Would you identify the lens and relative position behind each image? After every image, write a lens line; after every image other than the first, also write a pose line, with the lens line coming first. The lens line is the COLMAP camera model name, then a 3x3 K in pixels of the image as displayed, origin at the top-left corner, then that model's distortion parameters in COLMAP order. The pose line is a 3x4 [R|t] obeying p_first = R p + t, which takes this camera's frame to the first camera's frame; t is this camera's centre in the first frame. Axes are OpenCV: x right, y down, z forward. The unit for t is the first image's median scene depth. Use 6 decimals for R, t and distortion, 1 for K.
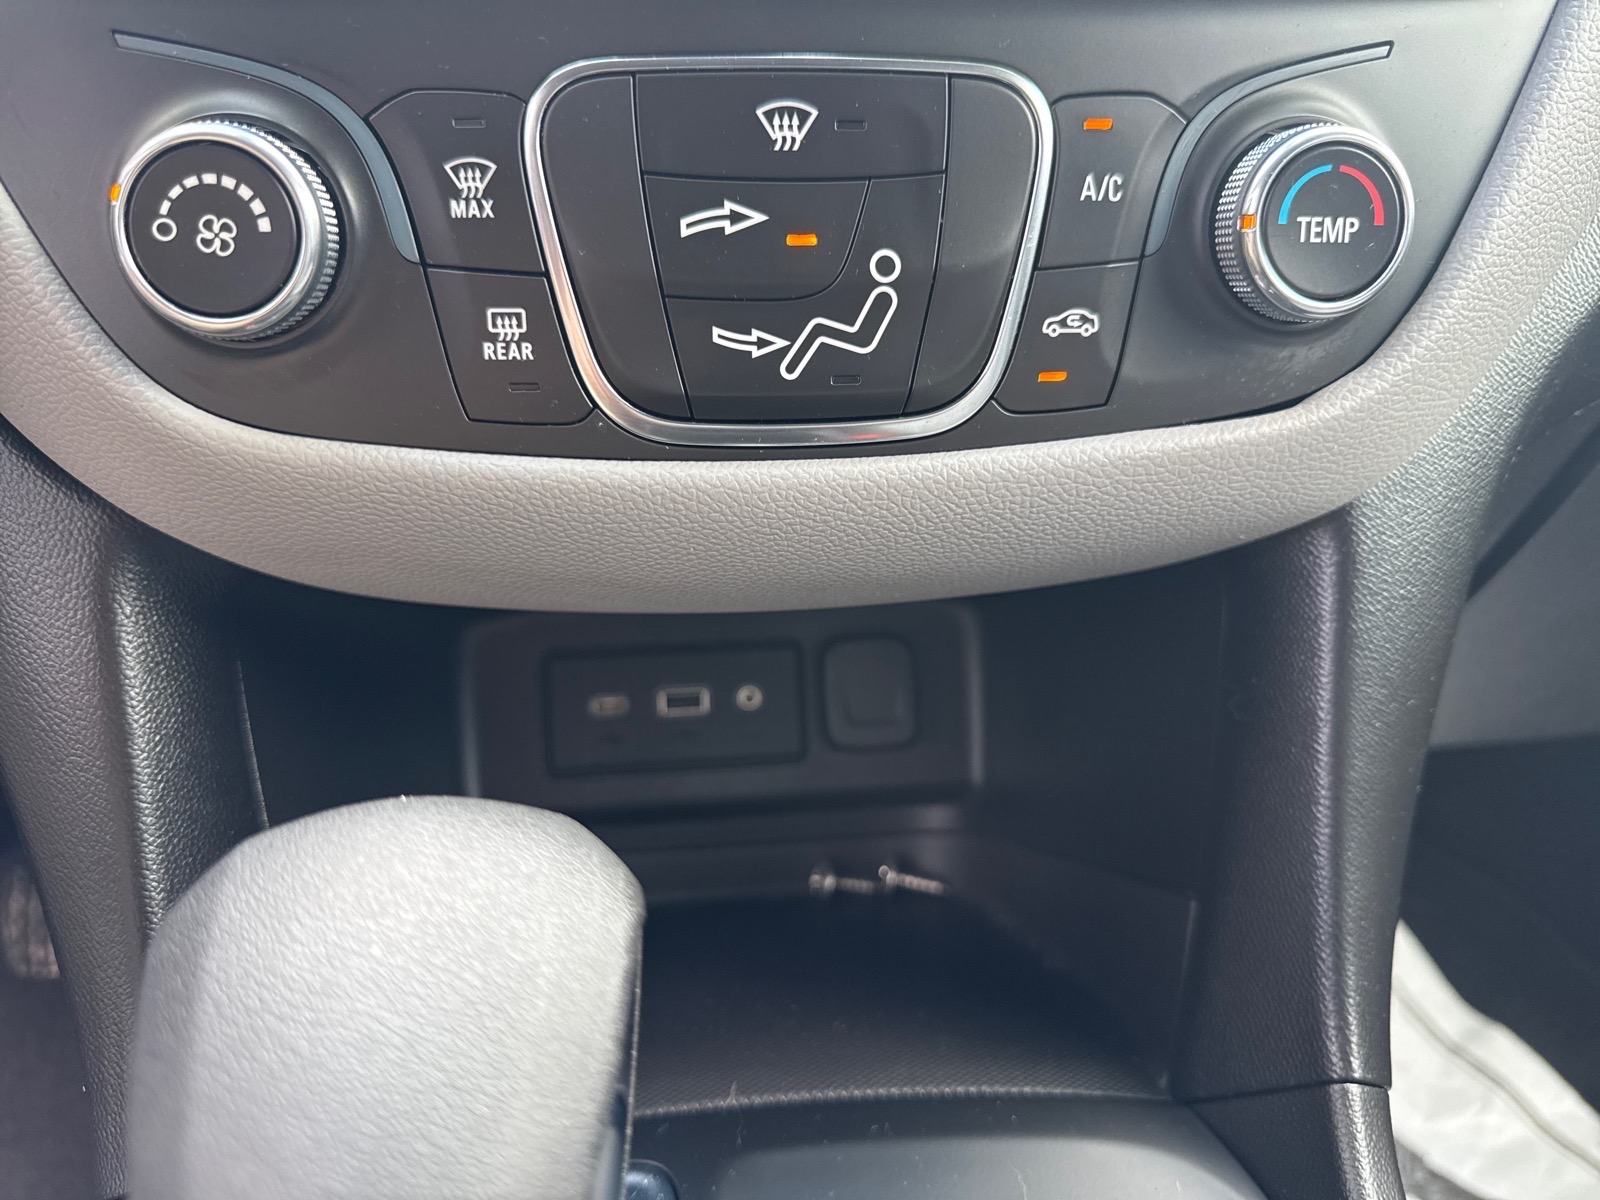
lens RADIAL K [[1114.7, 0, 790.9], [0, 1114.7, 598.4], [0, 0, 1]] dist [0.008734, -0.005284]
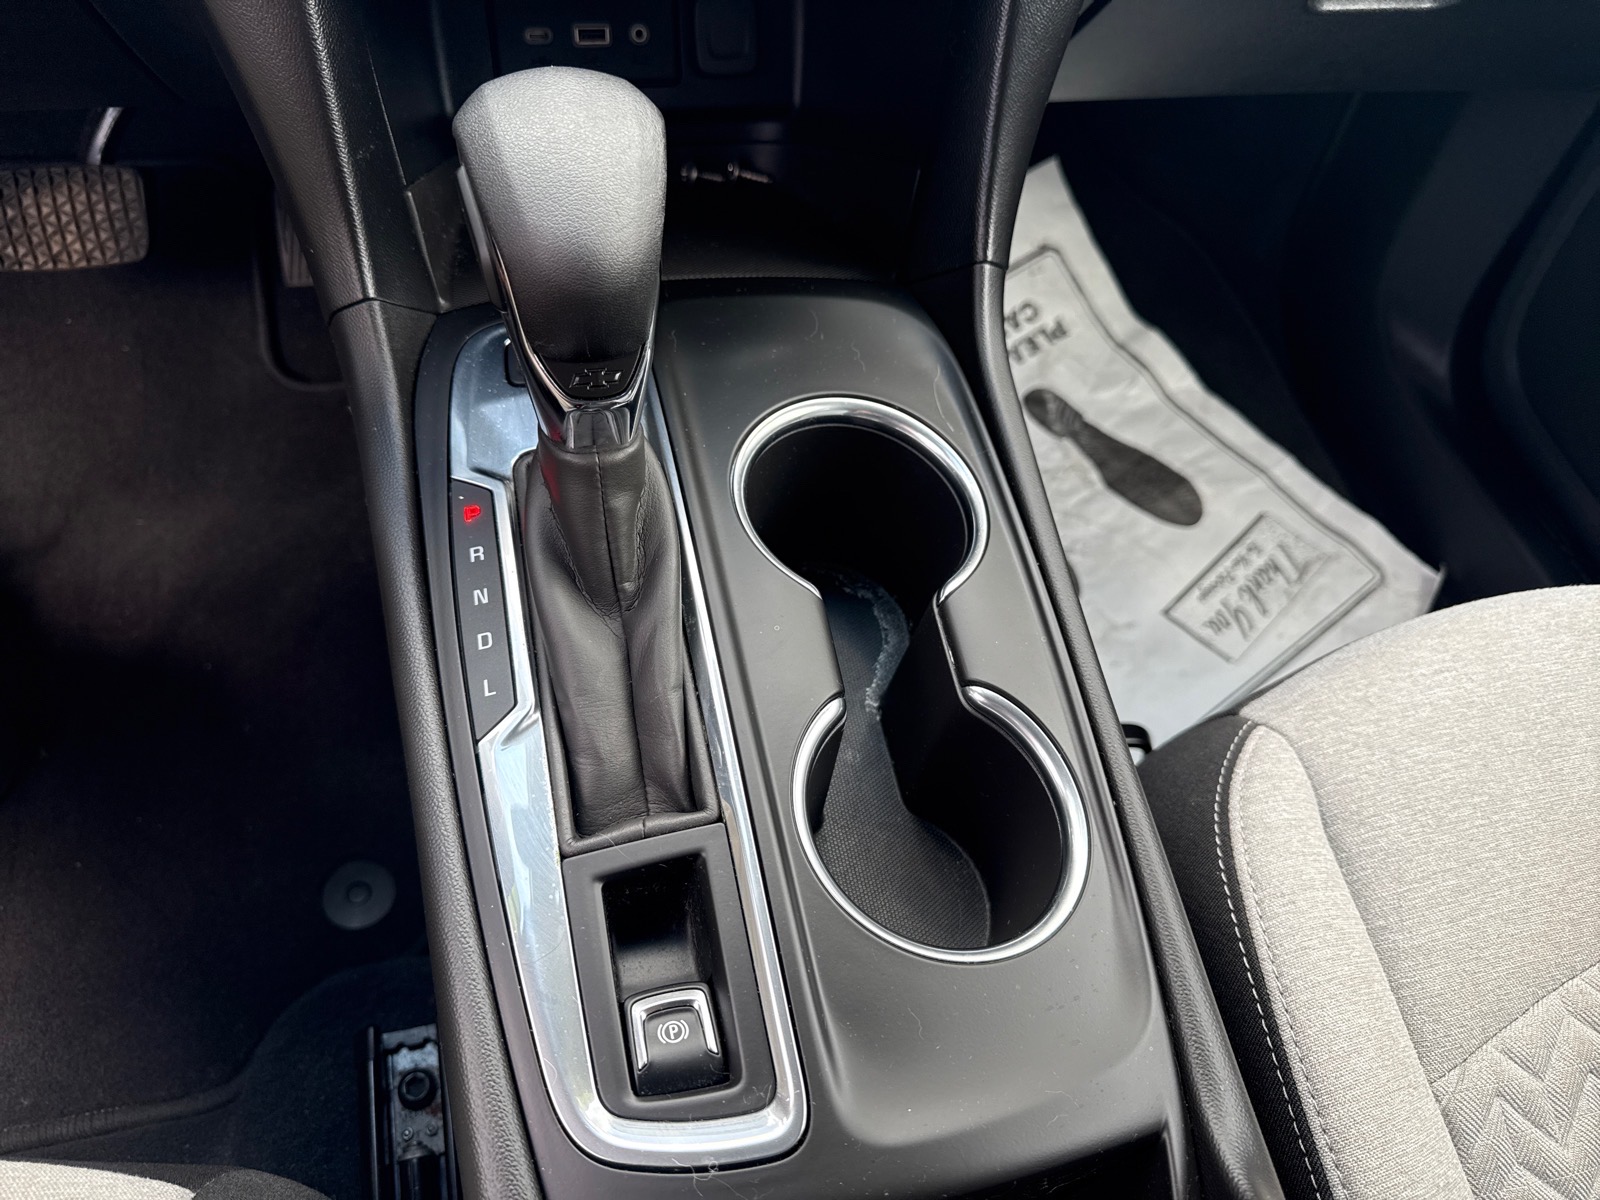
lens RADIAL K [[1157.0, 0, 802.2], [0, 1157.0, 579.9], [0, 0, 1]] dist [-0.007621, -0.008428]
pose [[0.982420, -0.041009, 0.182123, -0.129157], [-0.053443, 0.872963, 0.484849, -0.025743], [-0.178869, -0.486059, 0.855425, -0.605916]]
